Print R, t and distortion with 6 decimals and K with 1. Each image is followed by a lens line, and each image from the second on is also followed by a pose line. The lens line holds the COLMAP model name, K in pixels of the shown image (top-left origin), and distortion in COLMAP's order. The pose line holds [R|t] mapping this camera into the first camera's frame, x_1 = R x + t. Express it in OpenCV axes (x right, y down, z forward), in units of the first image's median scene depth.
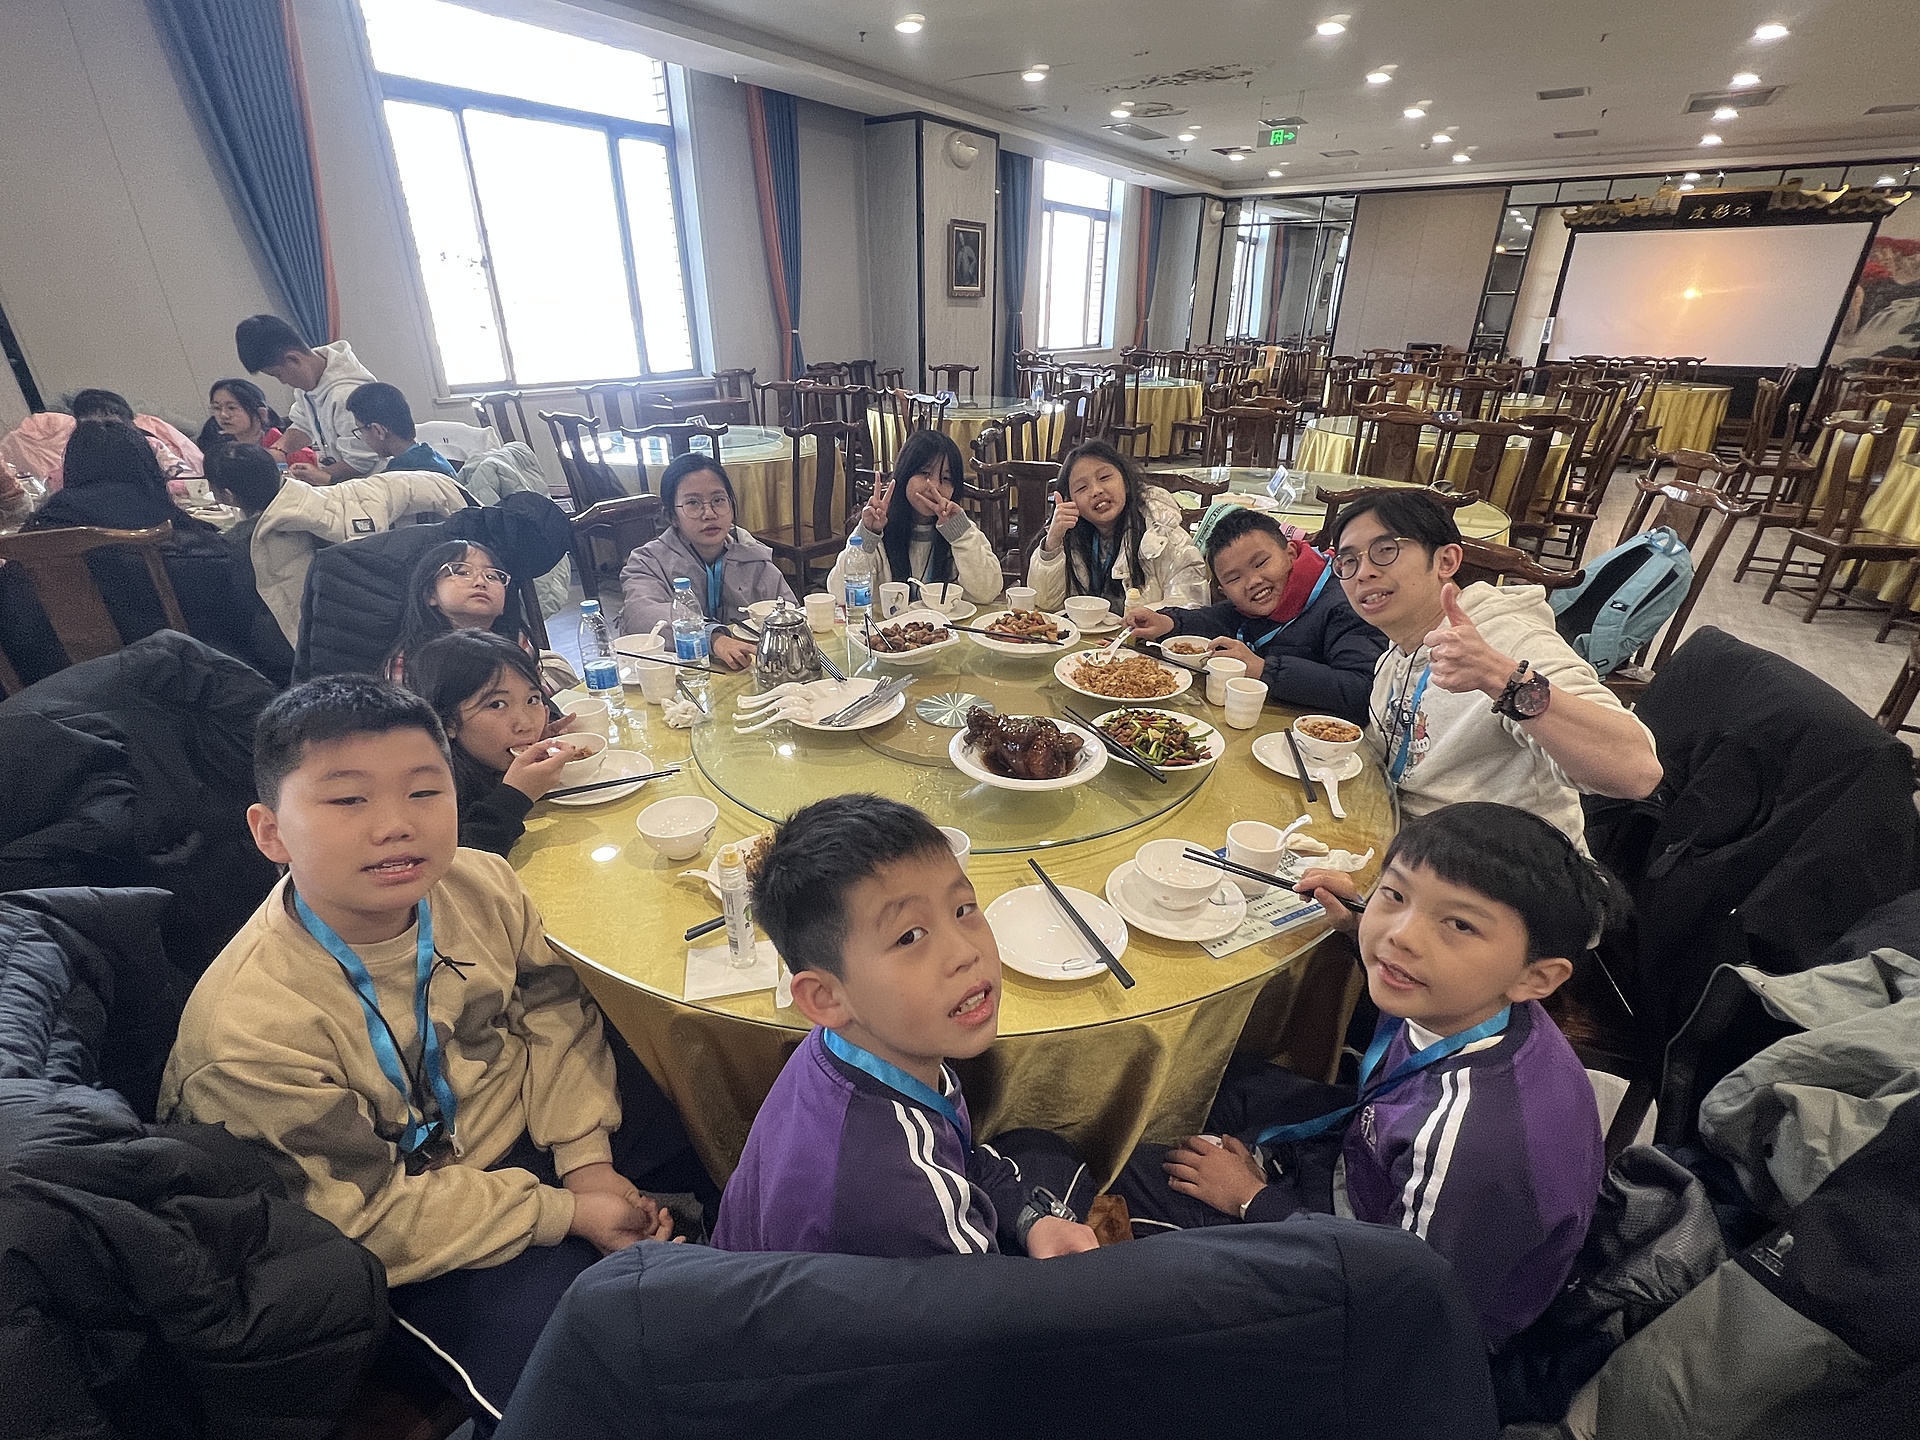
lens RADIAL K [[876.5, 0, 956.1], [0, 876.5, 723.2], [0, 0, 1]] dist [0.005618, -0.001479]
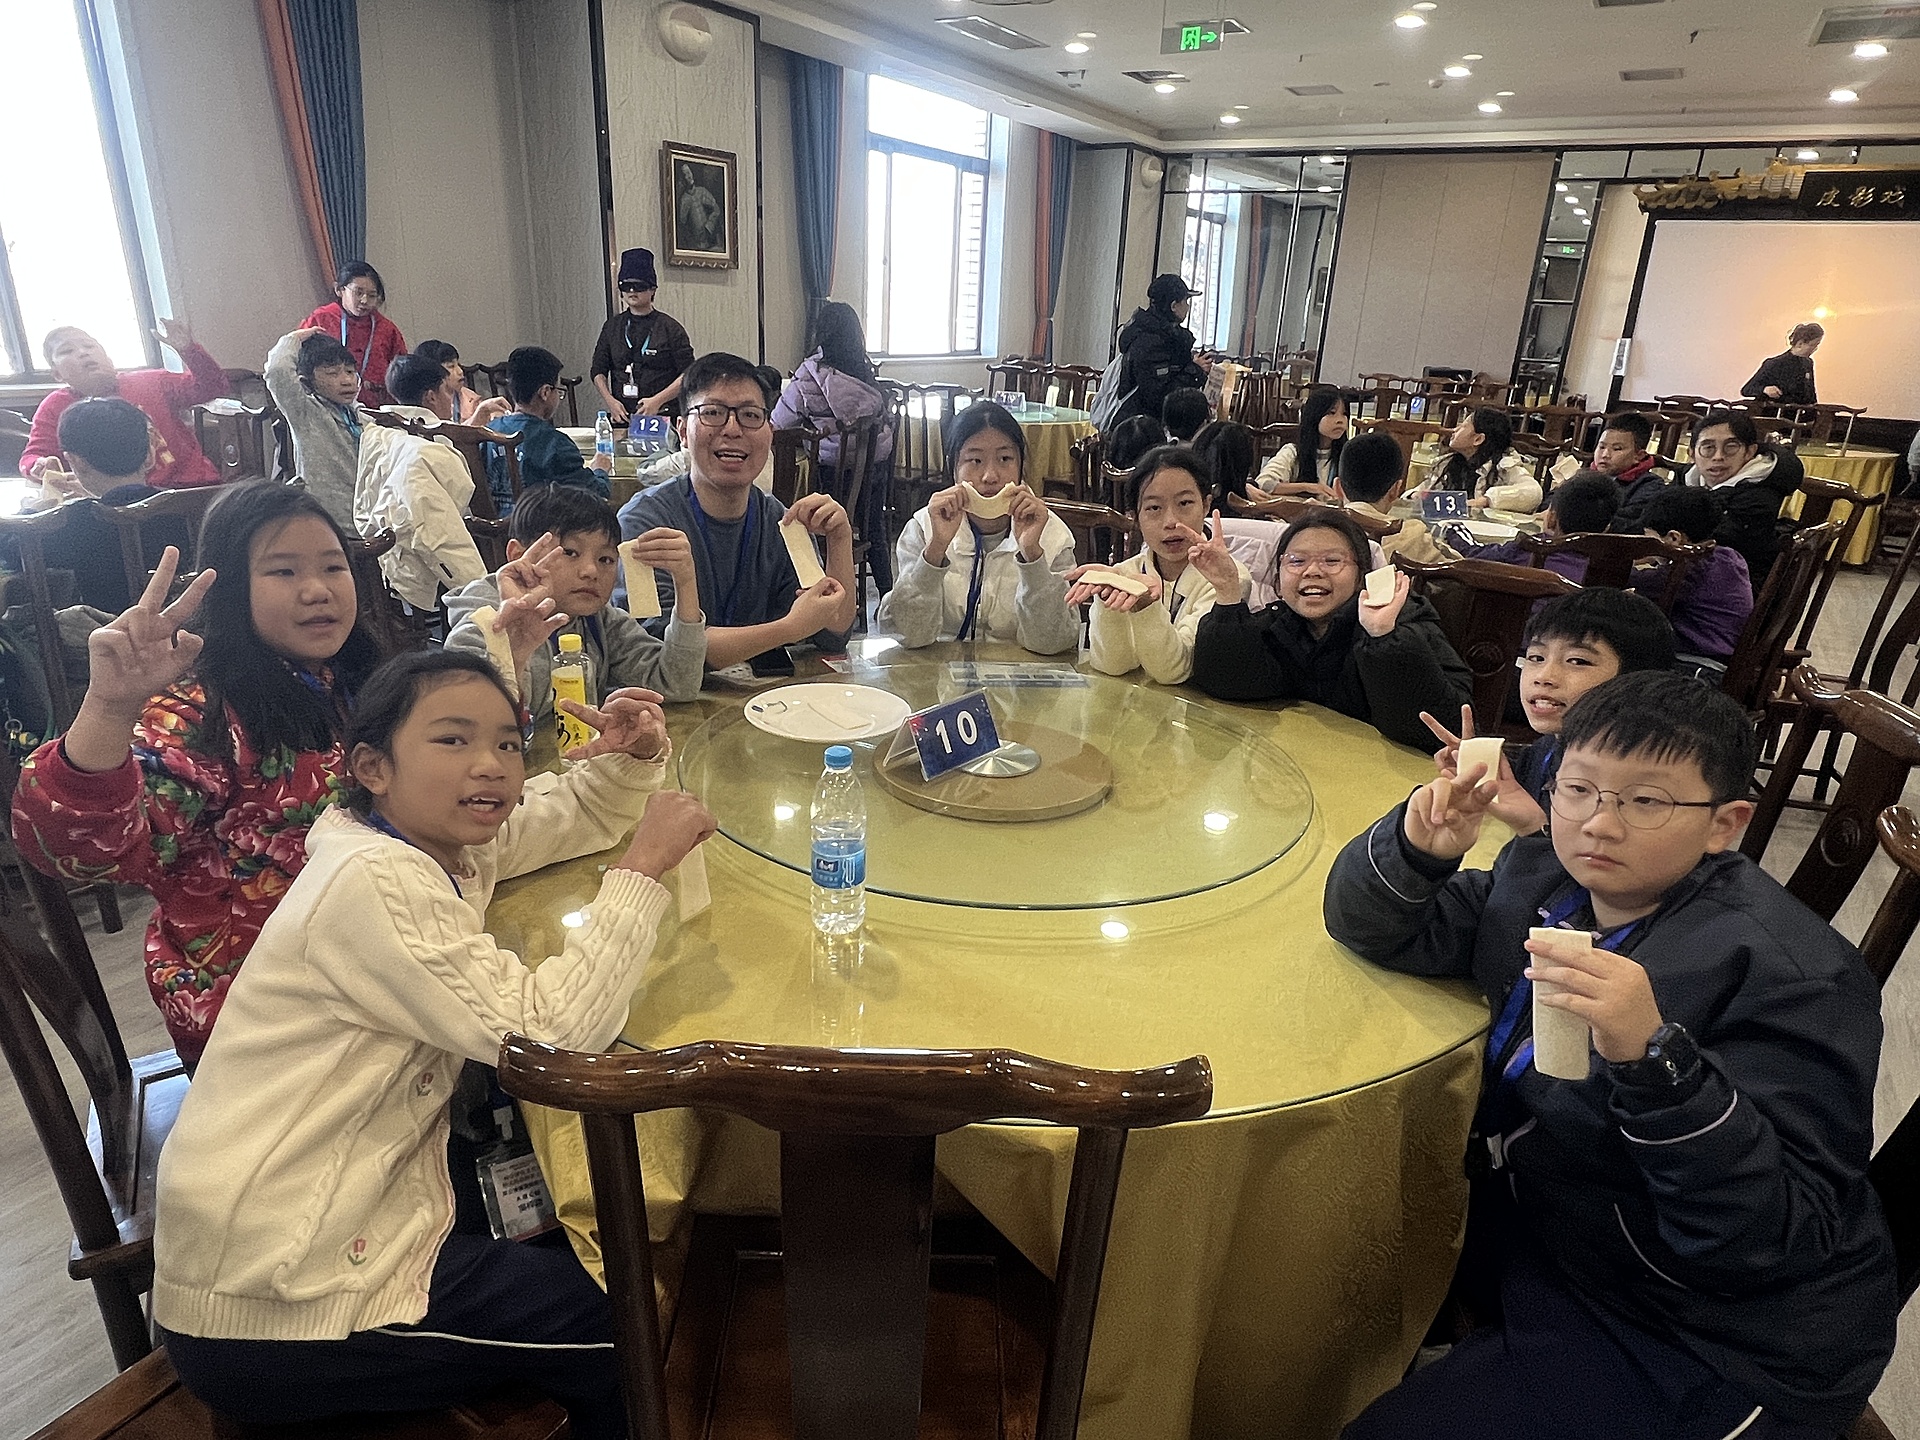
lens RADIAL K [[1147.4, 0, 962.8], [0, 1147.4, 726.5], [0, 0, 1]] dist [0.006104, -0.002148]
pose [[0.997719, 0.016613, 0.065421, 0.124302], [-0.010961, 0.996250, -0.085825, -0.089185], [-0.066601, 0.084912, 0.994160, 0.193715]]
